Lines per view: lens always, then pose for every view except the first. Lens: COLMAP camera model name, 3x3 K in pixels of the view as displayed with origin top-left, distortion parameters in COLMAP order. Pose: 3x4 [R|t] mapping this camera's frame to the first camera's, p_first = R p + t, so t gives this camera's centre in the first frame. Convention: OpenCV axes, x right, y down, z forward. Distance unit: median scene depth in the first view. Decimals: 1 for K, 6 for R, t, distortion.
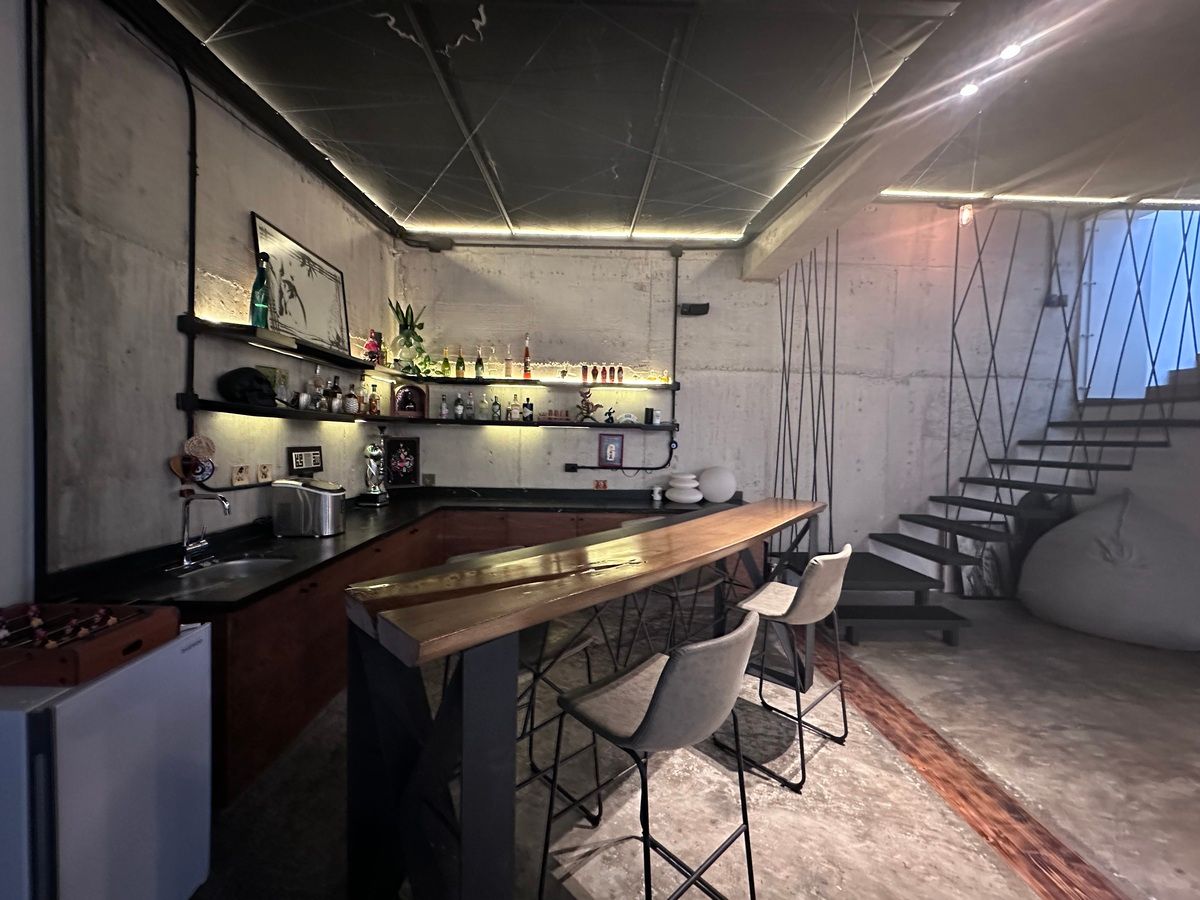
lens RADIAL K [[482.4, 0, 600.0], [0, 482.4, 450.0], [0, 0, 1]] dist [0.001800, 0.000061]
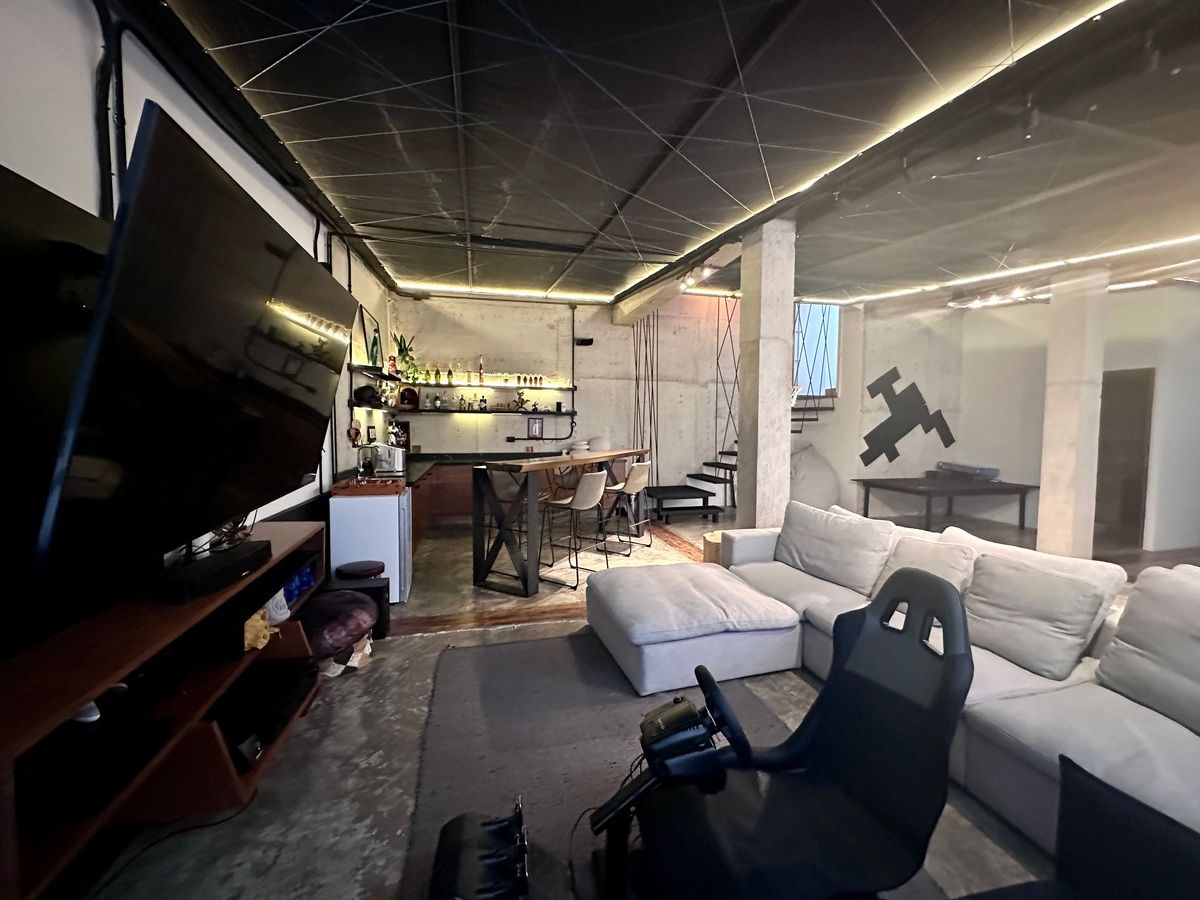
lens RADIAL K [[482.4, 0, 600.0], [0, 482.4, 450.0], [0, 0, 1]] dist [0.001800, 0.000061]
pose [[0.975522, -0.026285, 0.218325, -0.123924], [0.019759, 0.999292, 0.032020, 0.027327], [-0.219012, -0.026922, 0.975351, -0.637929]]
